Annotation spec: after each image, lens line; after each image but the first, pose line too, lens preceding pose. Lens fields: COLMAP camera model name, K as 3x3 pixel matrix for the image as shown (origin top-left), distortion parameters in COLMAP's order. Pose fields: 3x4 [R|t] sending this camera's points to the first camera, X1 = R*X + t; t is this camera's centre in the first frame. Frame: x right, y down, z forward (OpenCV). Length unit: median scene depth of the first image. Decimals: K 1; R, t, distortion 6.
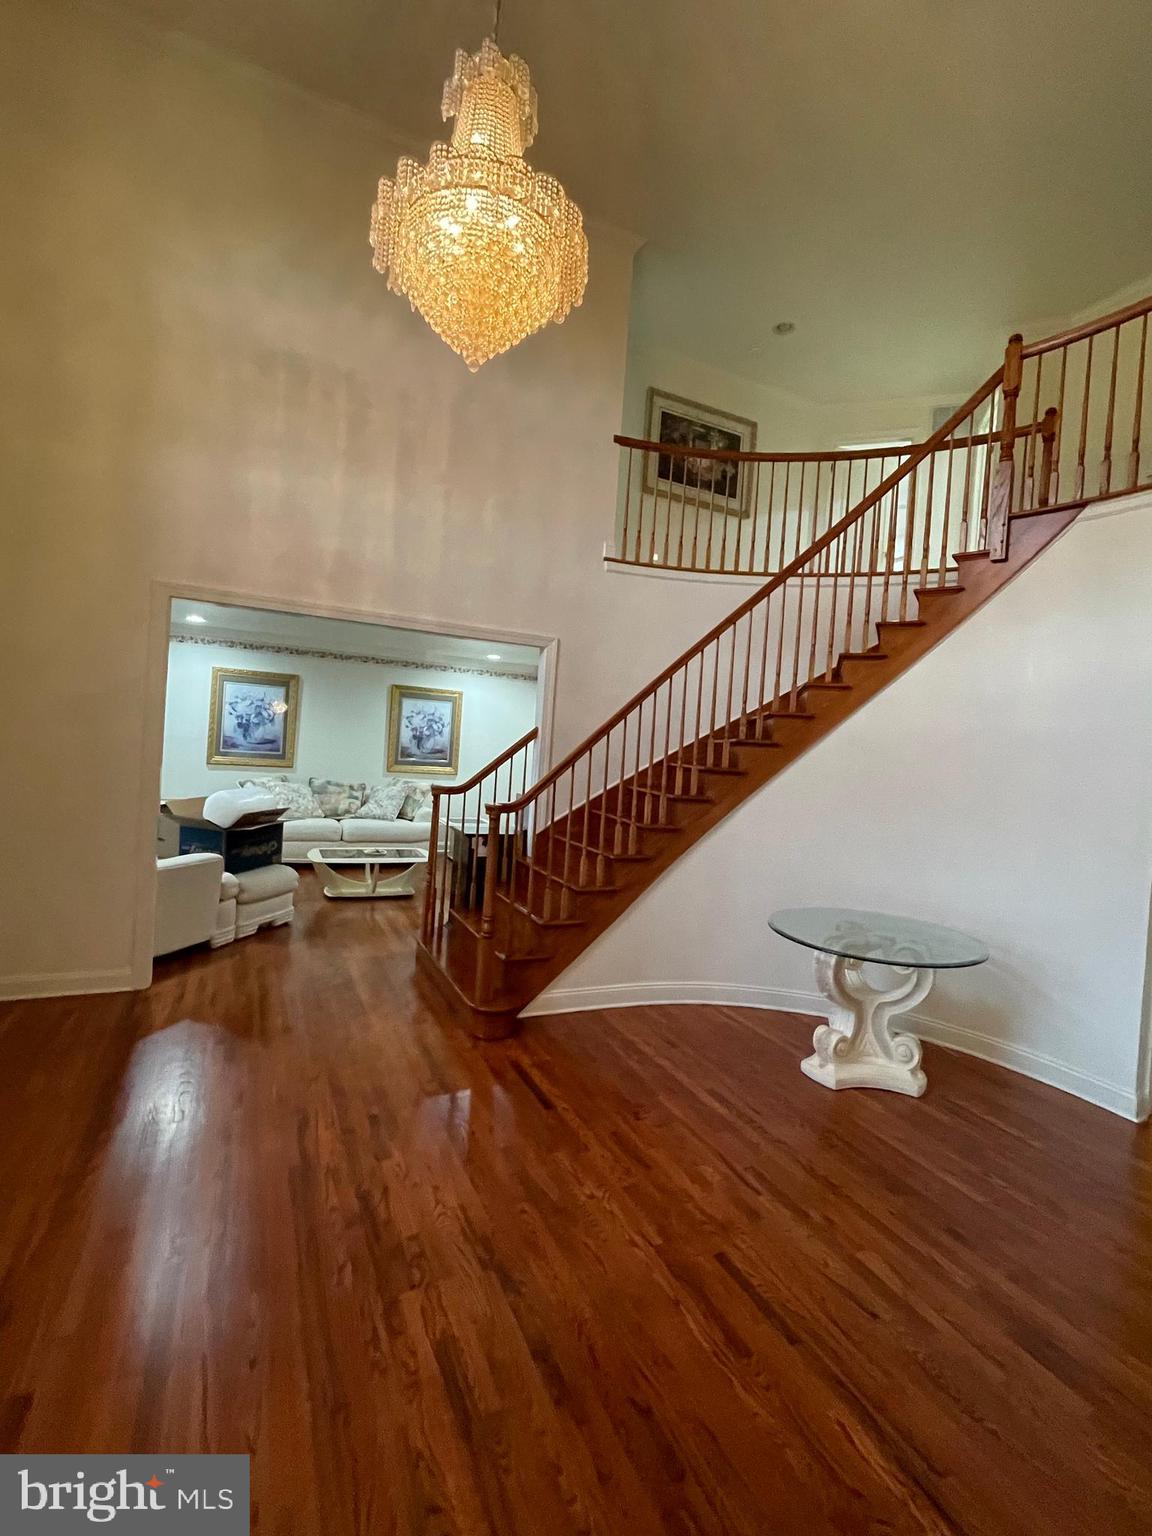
lens RADIAL K [[689.7, 0, 597.6], [0, 689.7, 763.8], [0, 0, 1]] dist [-0.009970, 0.008668]
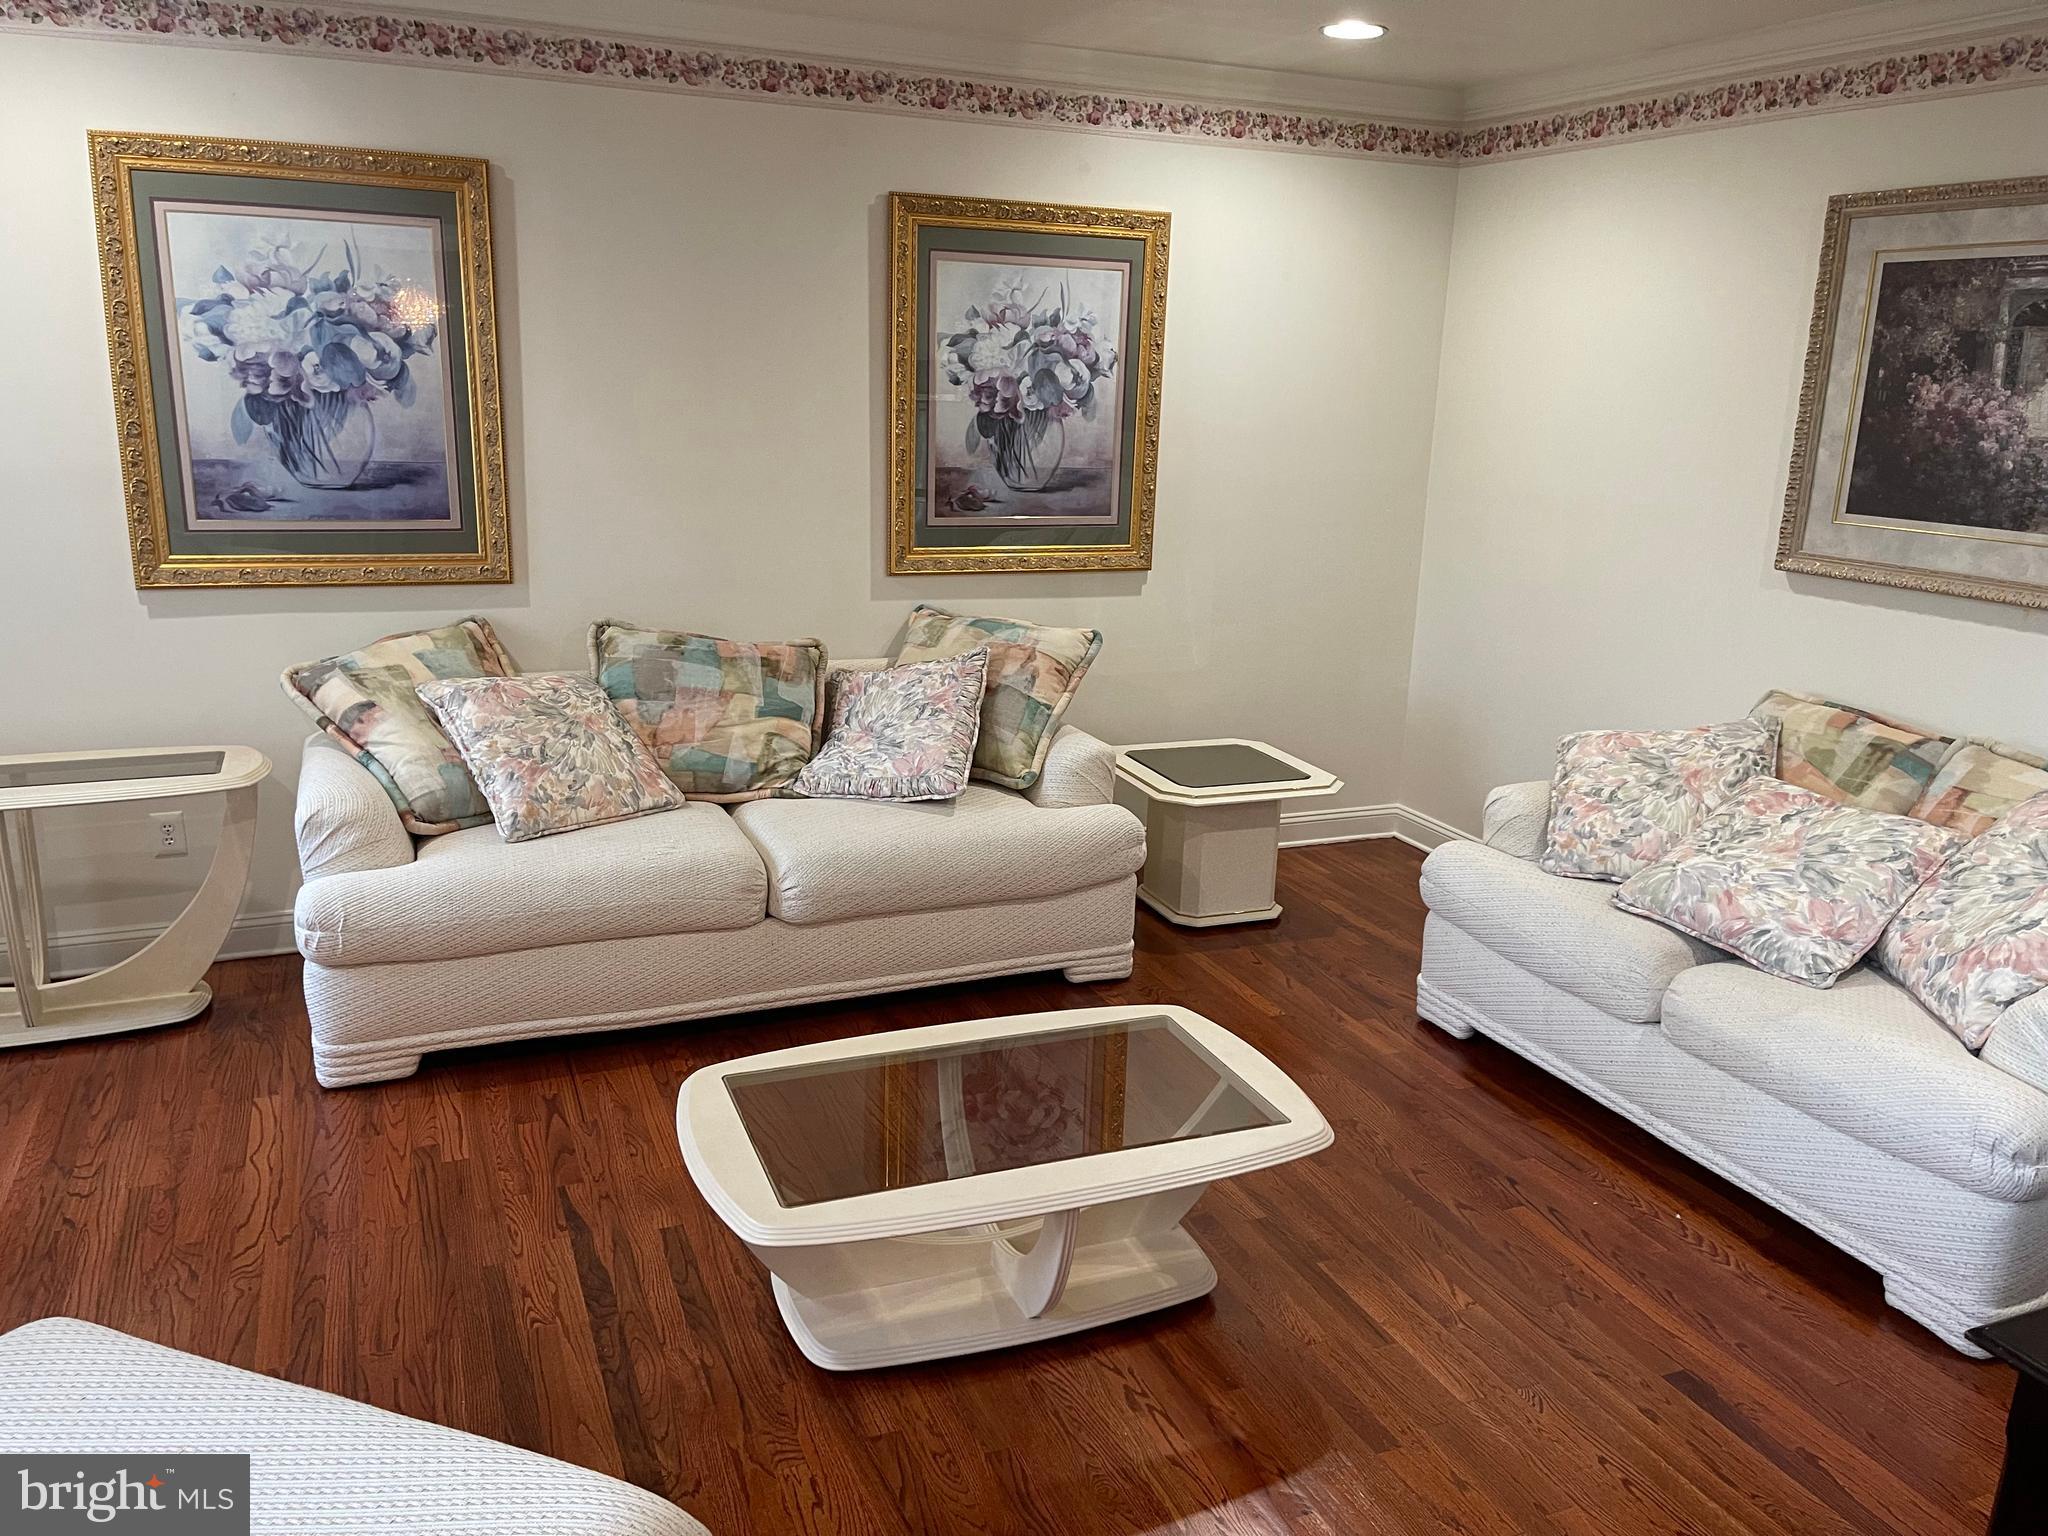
lens RADIAL K [[1553.7, 0, 1036.6], [0, 1553.7, 776.0], [0, 0, 1]] dist [0.084563, -0.108826]
pose [[0.997399, -0.021407, -0.068831, -0.231438], [0.036338, 0.973994, 0.223640, -0.043755], [0.062254, -0.225559, 0.972238, 0.481929]]
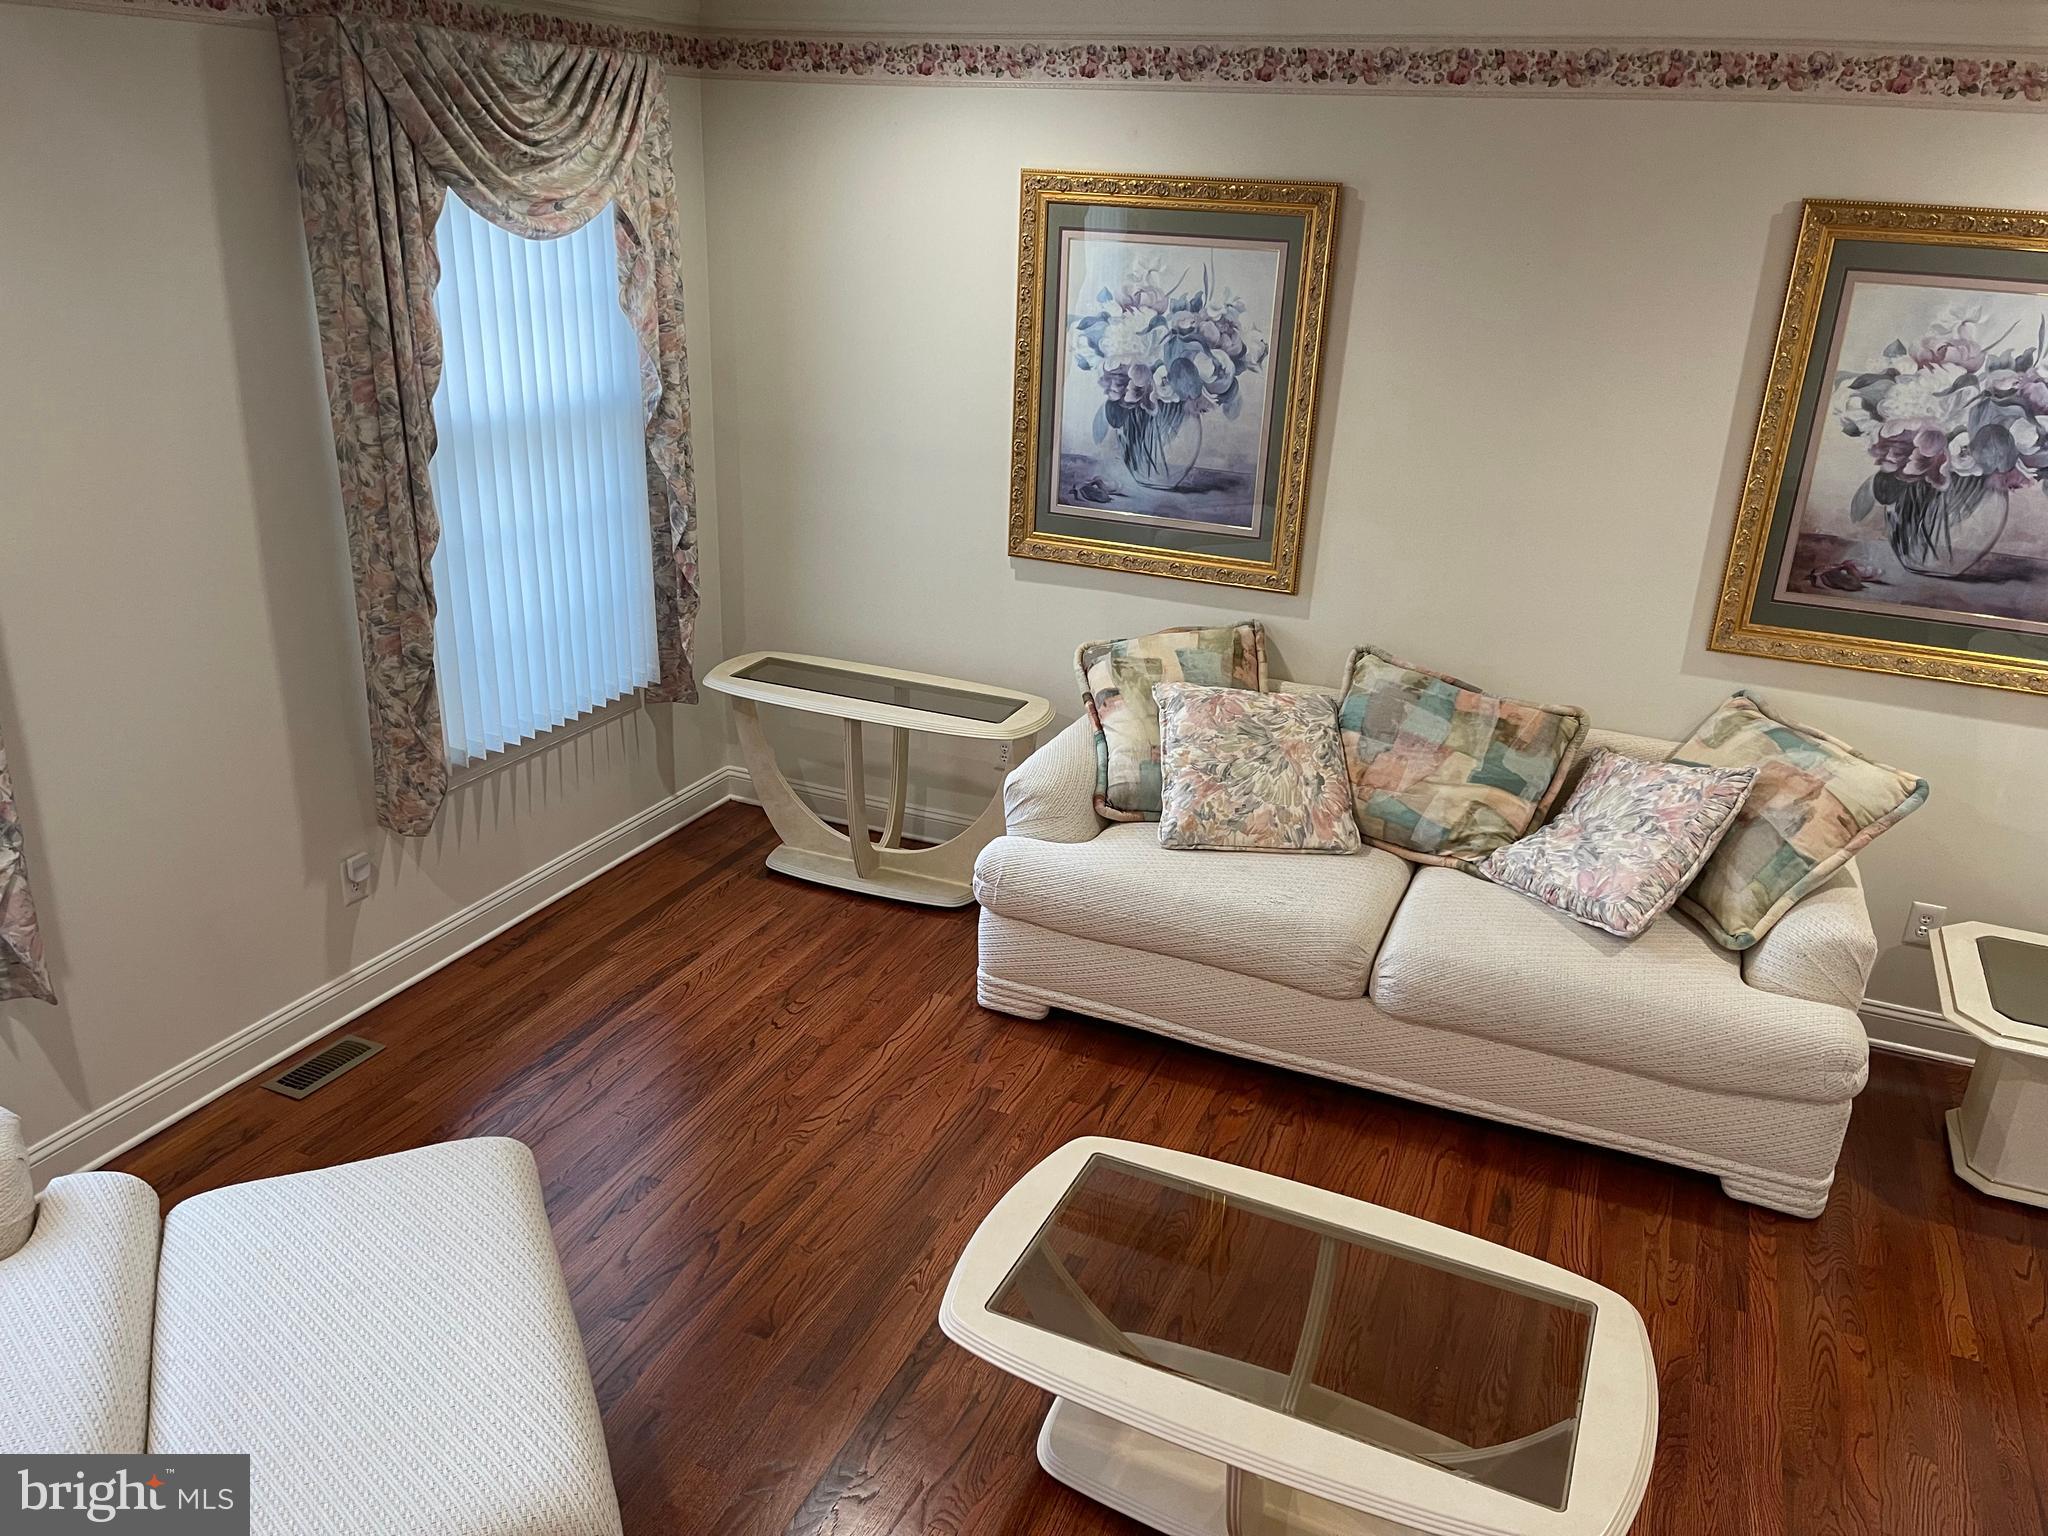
lens RADIAL K [[1553.7, 0, 1036.6], [0, 1553.7, 776.0], [0, 0, 1]] dist [0.084563, -0.108826]
pose [[0.649366, 0.236106, -0.722895, -0.091636], [-0.017432, 0.954954, 0.296240, -0.095094], [0.760276, -0.179766, 0.624231, 0.582107]]
